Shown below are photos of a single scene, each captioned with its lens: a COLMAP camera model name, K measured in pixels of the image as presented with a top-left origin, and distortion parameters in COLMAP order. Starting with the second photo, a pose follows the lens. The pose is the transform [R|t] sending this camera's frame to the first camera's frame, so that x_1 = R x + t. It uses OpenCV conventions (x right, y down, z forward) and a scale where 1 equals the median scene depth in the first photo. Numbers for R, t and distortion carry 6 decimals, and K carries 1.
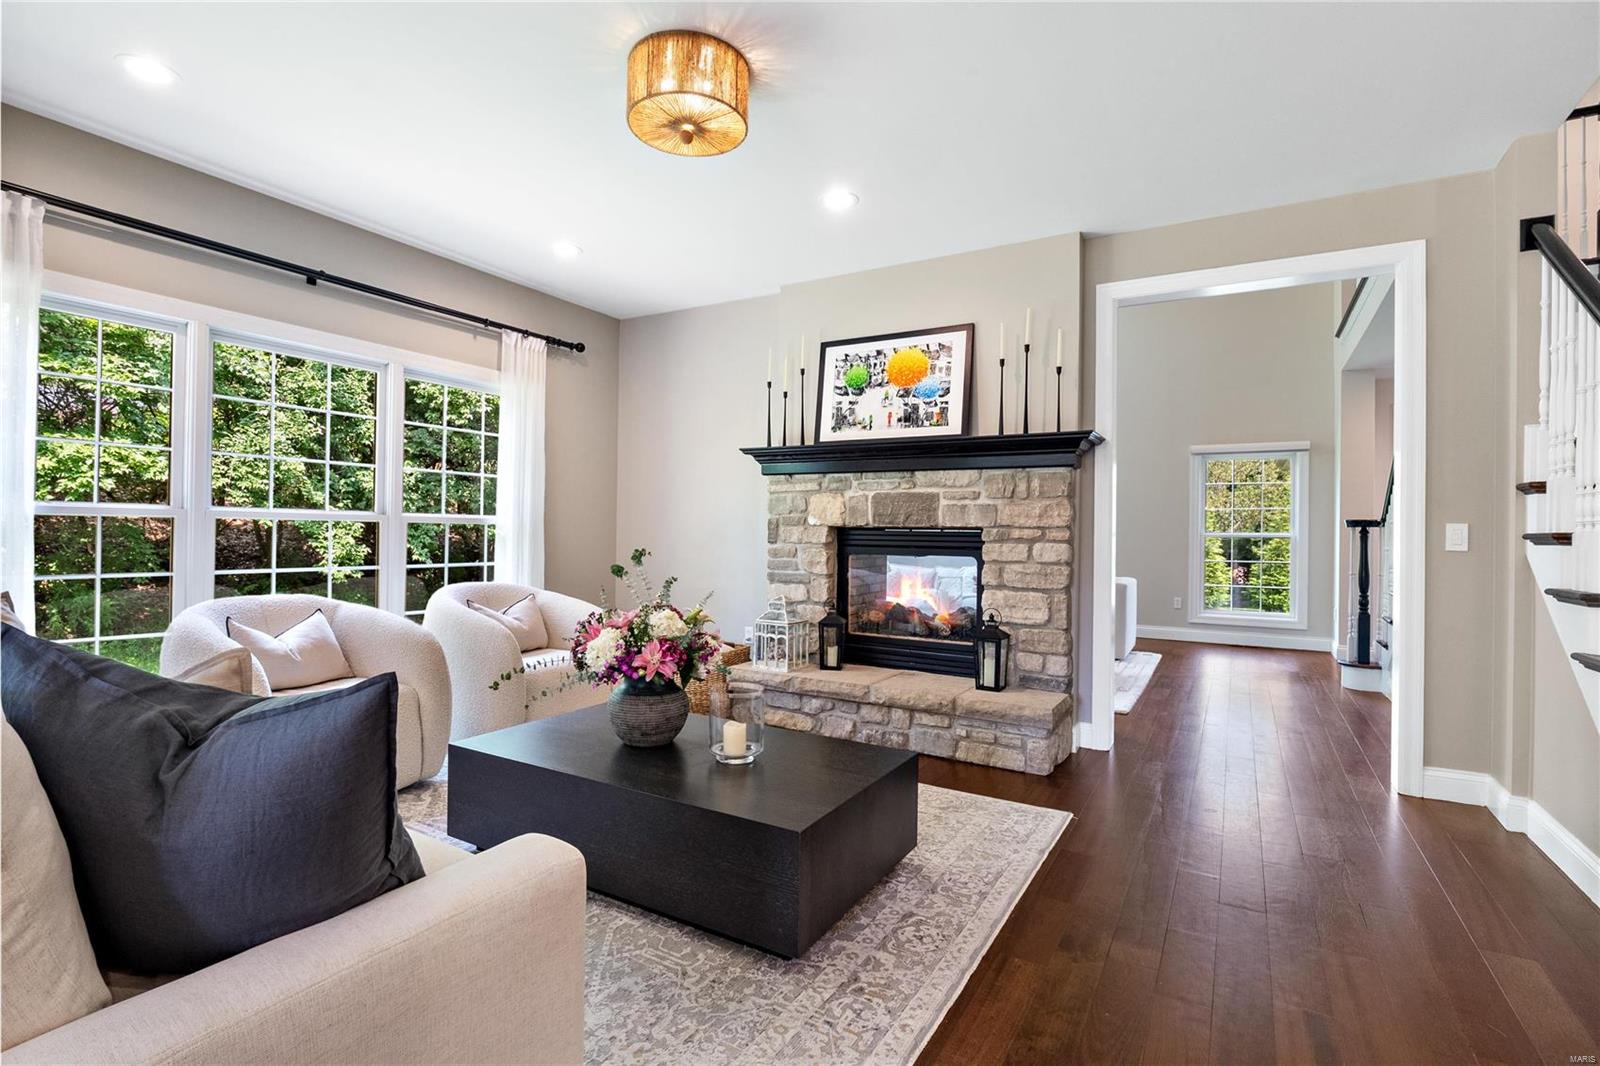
lens RADIAL K [[760.9, 0, 796.3], [0, 760.9, 526.0], [0, 0, 1]] dist [-0.002079, -0.002729]
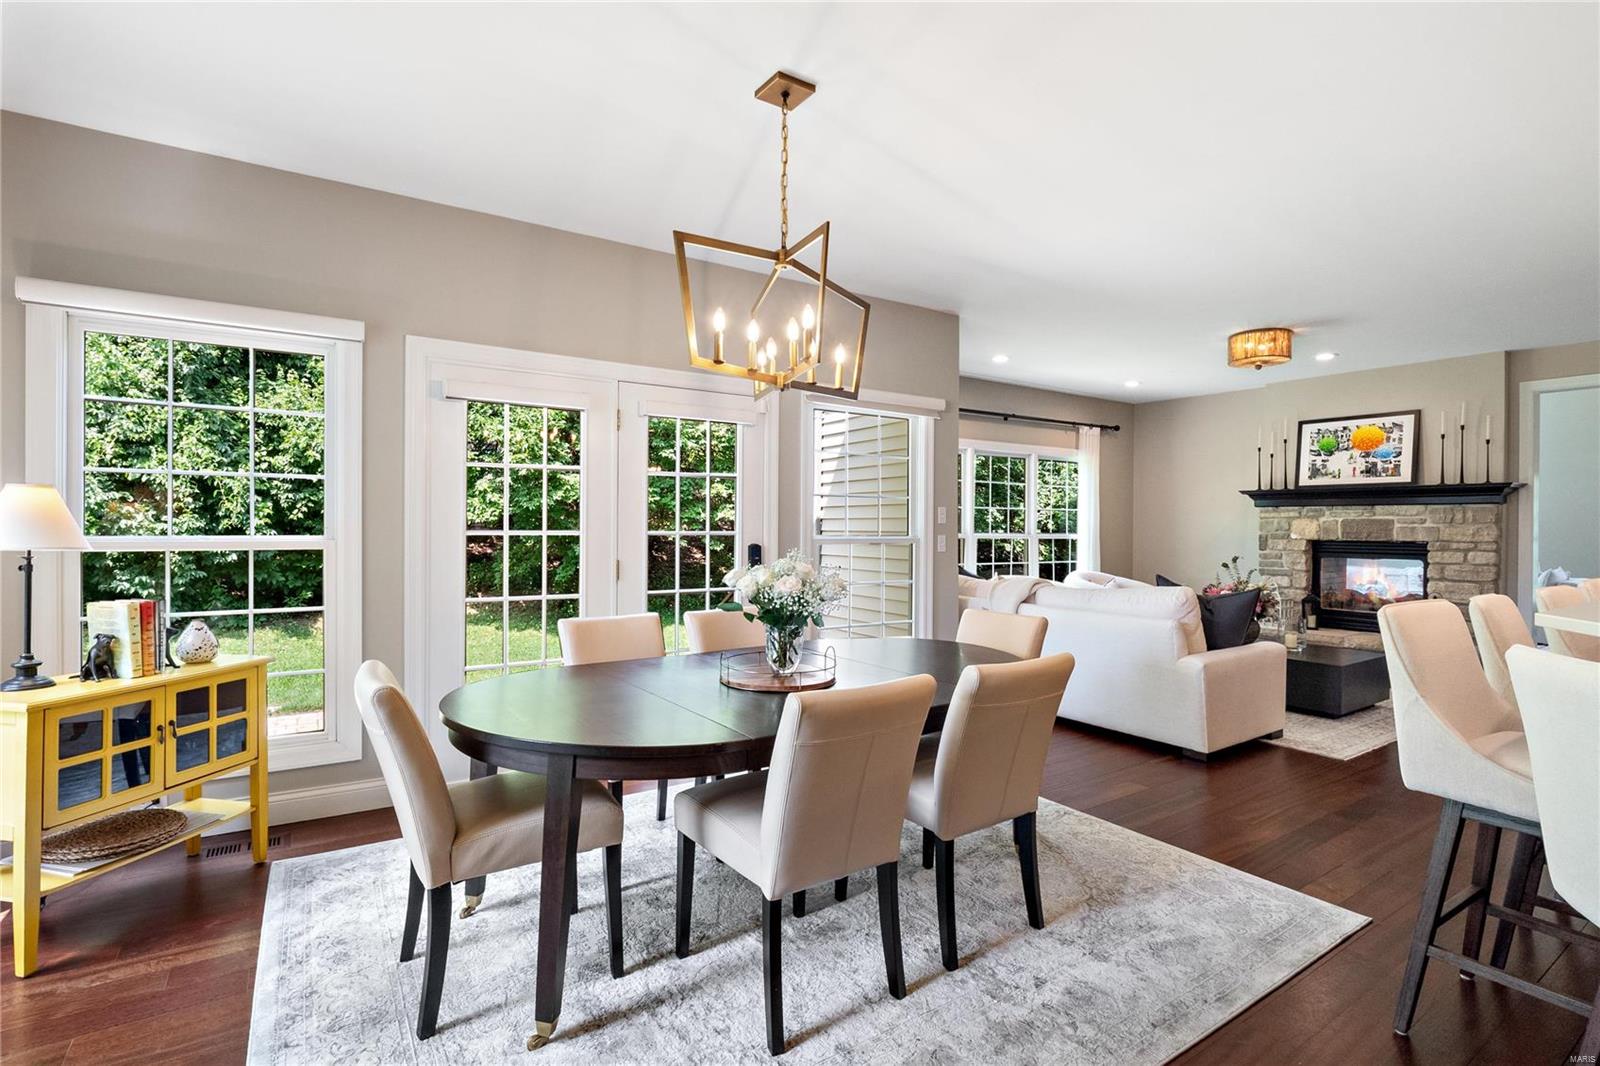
lens RADIAL K [[760.9, 0, 811.0], [0, 760.9, 530.9], [0, 0, 1]] dist [-0.002079, -0.002729]
pose [[0.902297, -0.007335, -0.431054, -0.216147], [0.011988, 0.999896, 0.008077, -0.045082], [0.430949, -0.012456, 0.902290, -0.907873]]
